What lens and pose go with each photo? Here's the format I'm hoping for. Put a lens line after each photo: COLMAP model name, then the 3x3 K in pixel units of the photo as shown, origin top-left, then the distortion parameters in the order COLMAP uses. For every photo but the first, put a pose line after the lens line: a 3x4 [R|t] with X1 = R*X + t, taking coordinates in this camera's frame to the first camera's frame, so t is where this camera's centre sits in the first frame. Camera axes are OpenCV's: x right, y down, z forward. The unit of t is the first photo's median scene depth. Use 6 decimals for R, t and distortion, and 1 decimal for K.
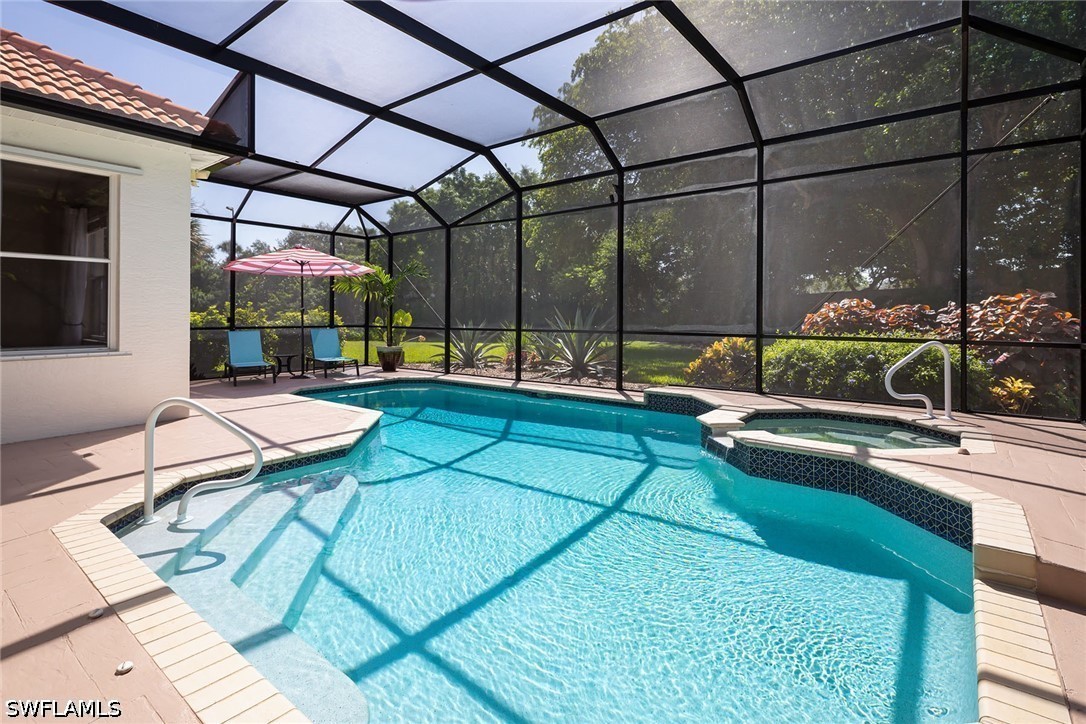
lens RADIAL K [[529.1, 0, 537.0], [0, 529.1, 311.2], [0, 0, 1]] dist [0.002764, -0.001282]
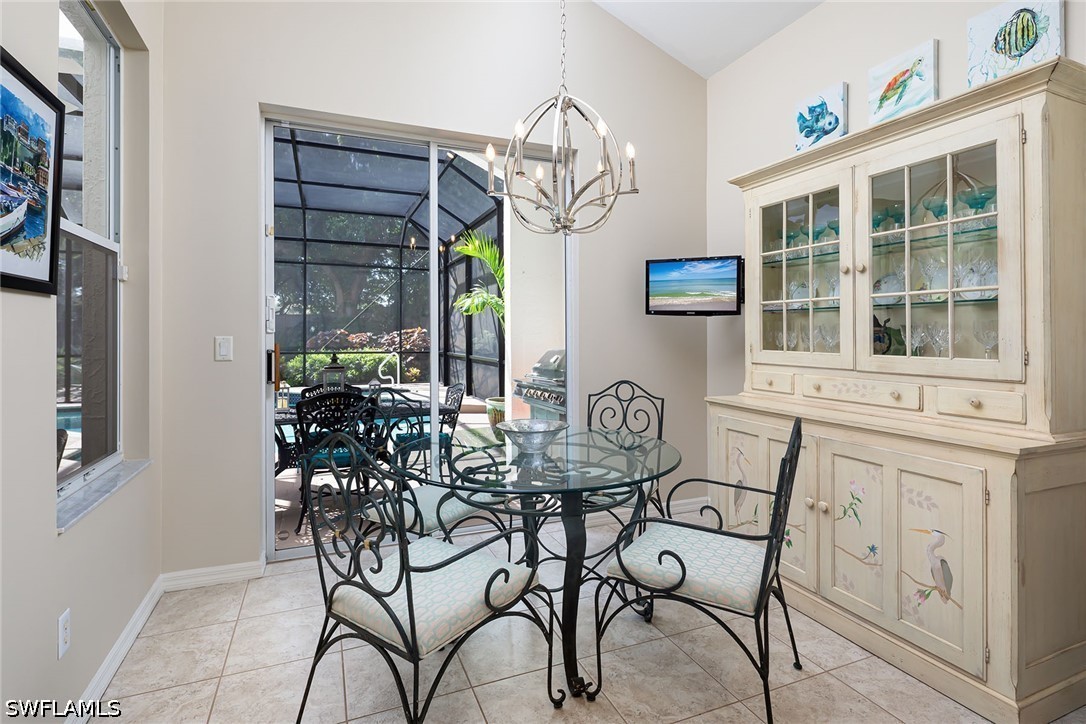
lens RADIAL K [[529.1, 0, 540.4], [0, 529.1, 338.2], [0, 0, 1]] dist [0.002764, -0.001282]
pose [[0.488587, -0.008674, 0.872472, -0.702201], [-0.007814, 0.999867, 0.014317, -0.031257], [-0.872480, -0.013813, 0.488454, -0.495362]]
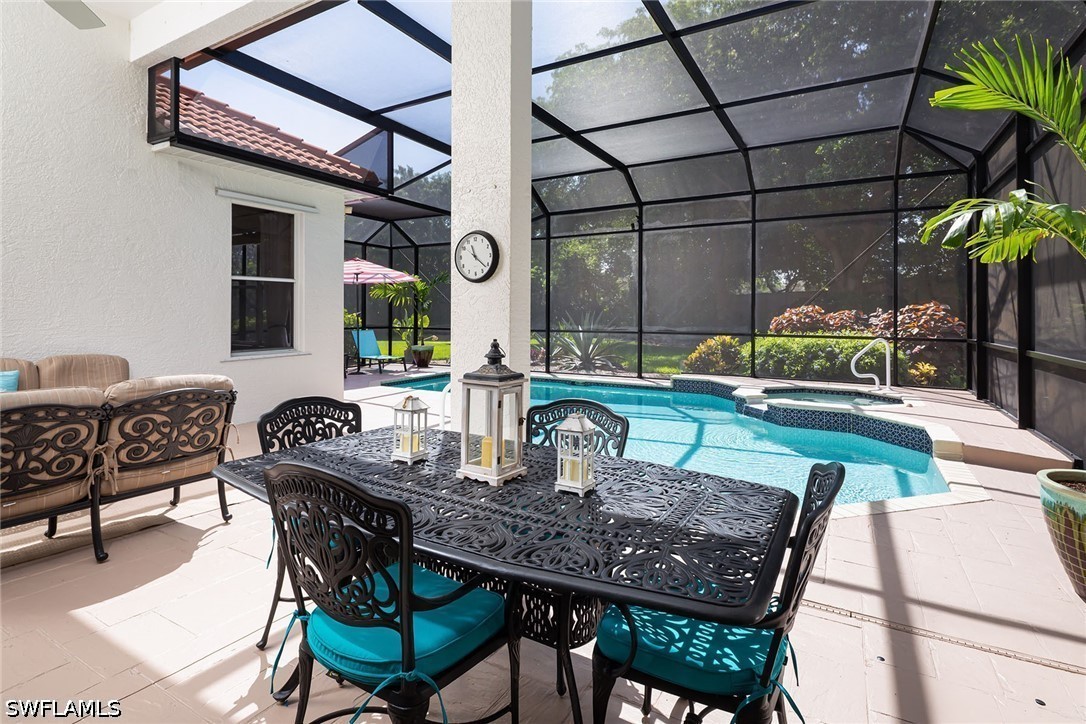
lens RADIAL K [[529.1, 0, 535.9], [0, 529.1, 310.9], [0, 0, 1]] dist [0.002764, -0.001282]
pose [[0.990591, -0.001260, 0.136852, -0.315897], [0.000574, 0.999987, 0.005053, -0.021940], [-0.136856, -0.004927, 0.990579, -0.261572]]
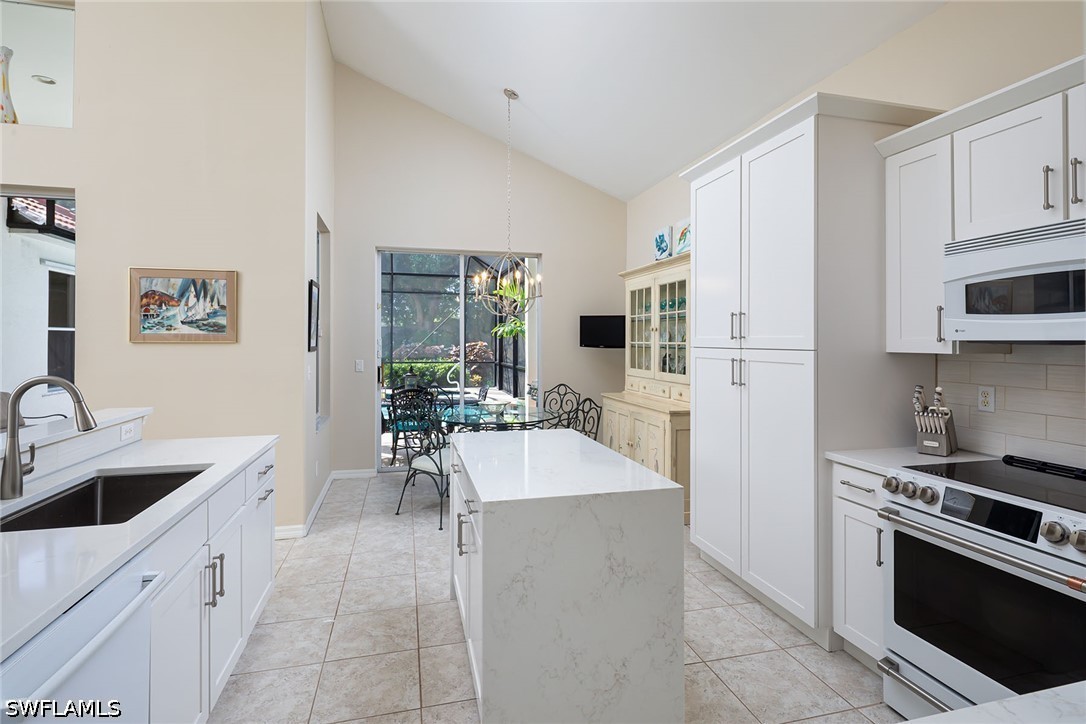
lens RADIAL K [[529.1, 0, 540.7], [0, 529.1, 336.0], [0, 0, 1]] dist [0.002764, -0.001282]
pose [[0.605284, 0.005342, 0.795992, -0.948635], [-0.005639, 0.999981, -0.002423, -0.061405], [-0.795990, -0.003022, 0.605303, -0.807715]]
